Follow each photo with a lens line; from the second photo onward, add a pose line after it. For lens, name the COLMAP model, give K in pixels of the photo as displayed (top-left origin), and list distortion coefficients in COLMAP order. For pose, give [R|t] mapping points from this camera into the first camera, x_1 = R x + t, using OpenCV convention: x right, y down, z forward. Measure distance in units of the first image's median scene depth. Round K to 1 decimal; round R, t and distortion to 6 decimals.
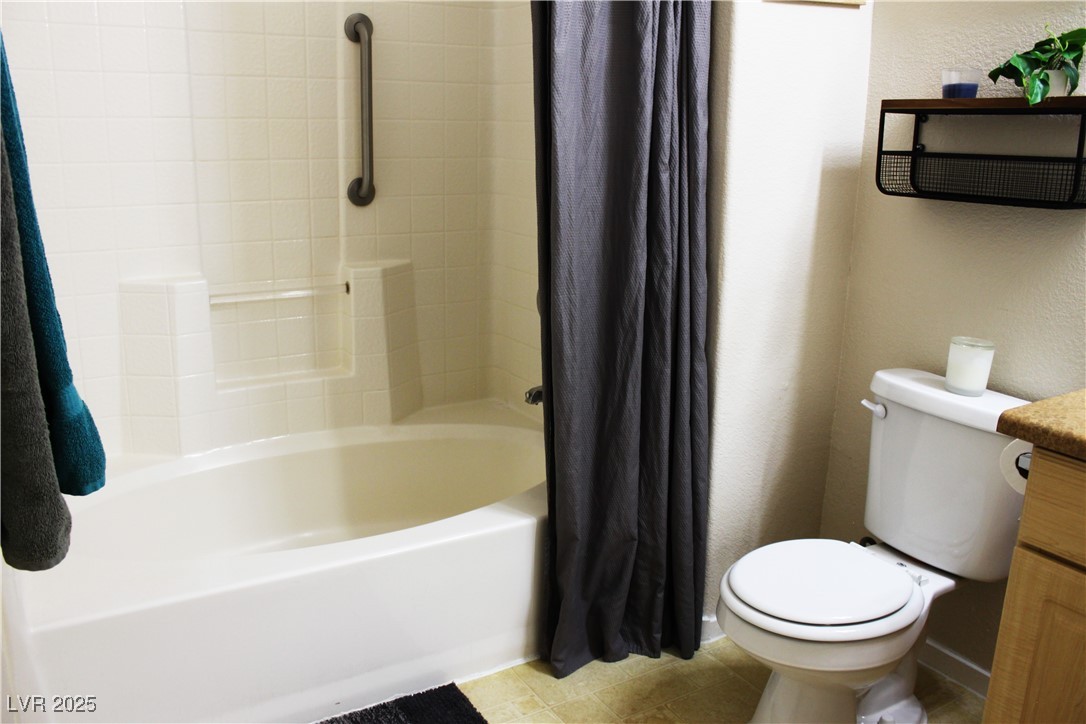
lens RADIAL K [[909.9, 0, 542.0], [0, 909.9, 335.5], [0, 0, 1]] dist [-0.156064, 0.112429]
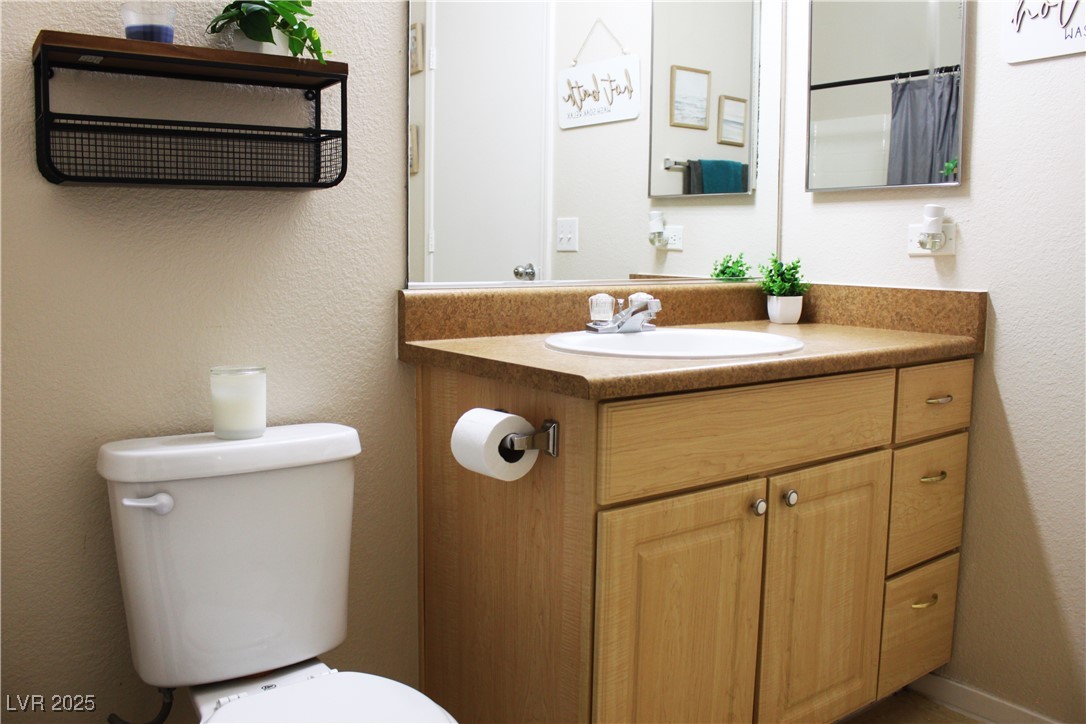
lens RADIAL K [[909.9, 0, 542.0], [0, 909.9, 335.5], [0, 0, 1]] dist [-0.156064, 0.112429]
pose [[-0.092976, -0.109954, 0.989578, -0.261533], [0.214278, 0.968385, 0.127732, -0.055719], [-0.972338, 0.223921, -0.066476, 0.697376]]
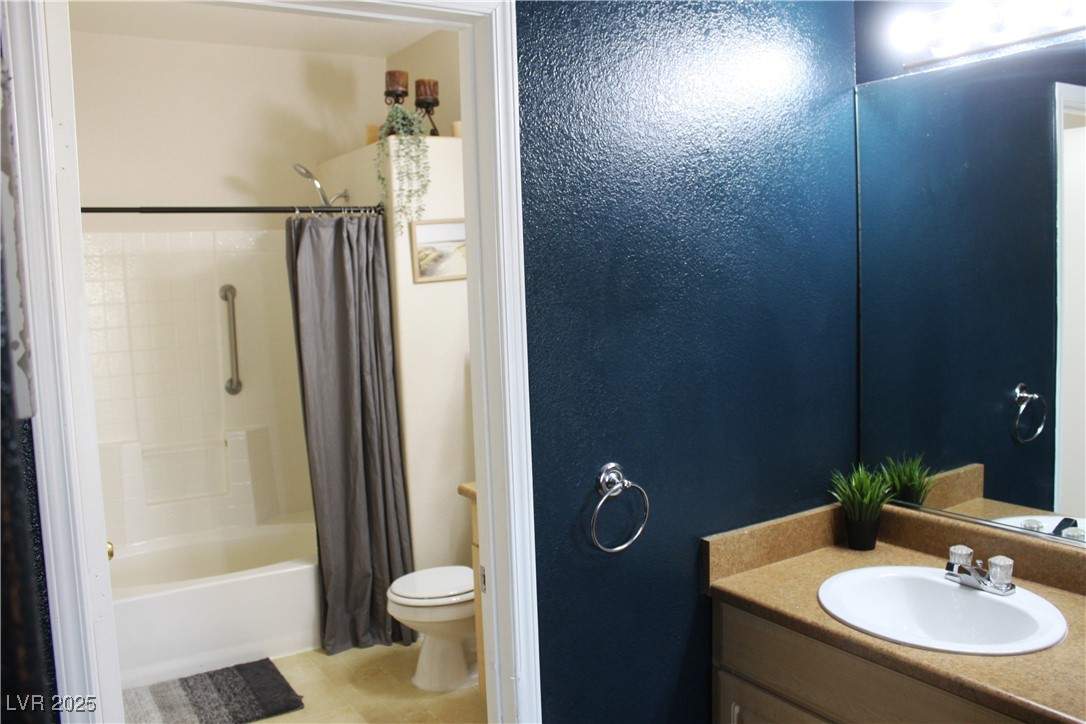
lens RADIAL K [[909.9, 0, 542.0], [0, 909.9, 335.5], [0, 0, 1]] dist [-0.156064, 0.112429]
pose [[0.998411, -0.054371, 0.014776, 0.456431], [0.056006, 0.986347, -0.154867, 0.050672], [-0.006154, 0.155449, 0.987825, -0.866162]]
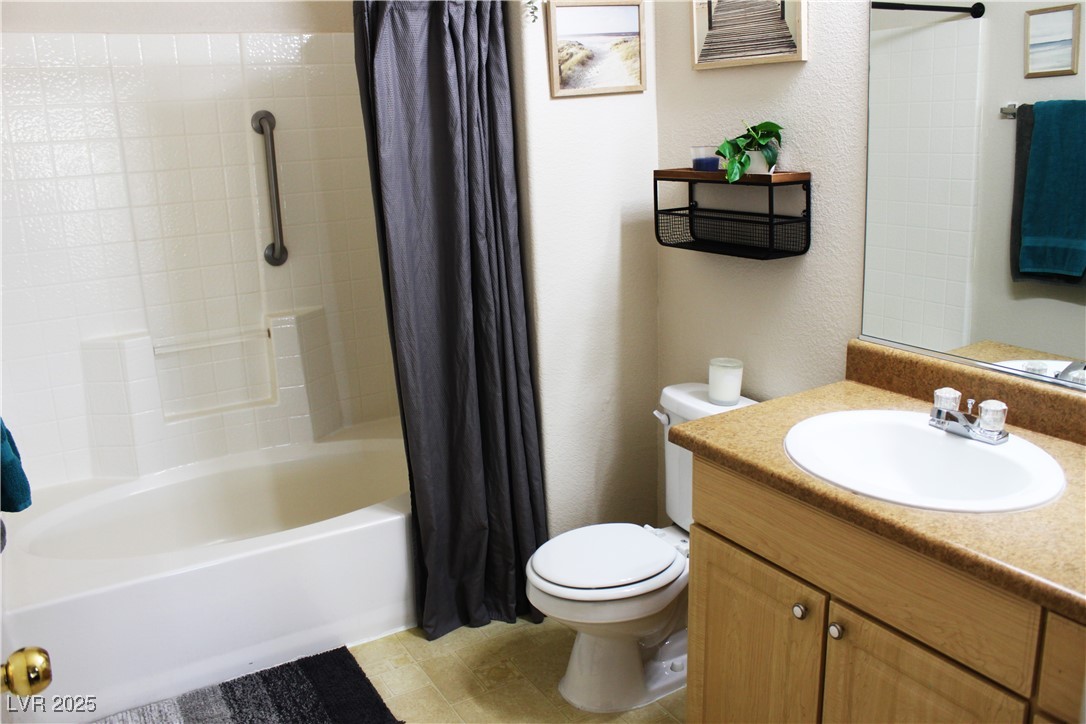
lens RADIAL K [[909.9, 0, 542.0], [0, 909.9, 335.5], [0, 0, 1]] dist [-0.156064, 0.112429]
pose [[0.998333, -0.051971, -0.025108, 0.232507], [0.052072, 0.998638, 0.003375, -0.043811], [0.024899, -0.004677, 0.999679, -0.261247]]
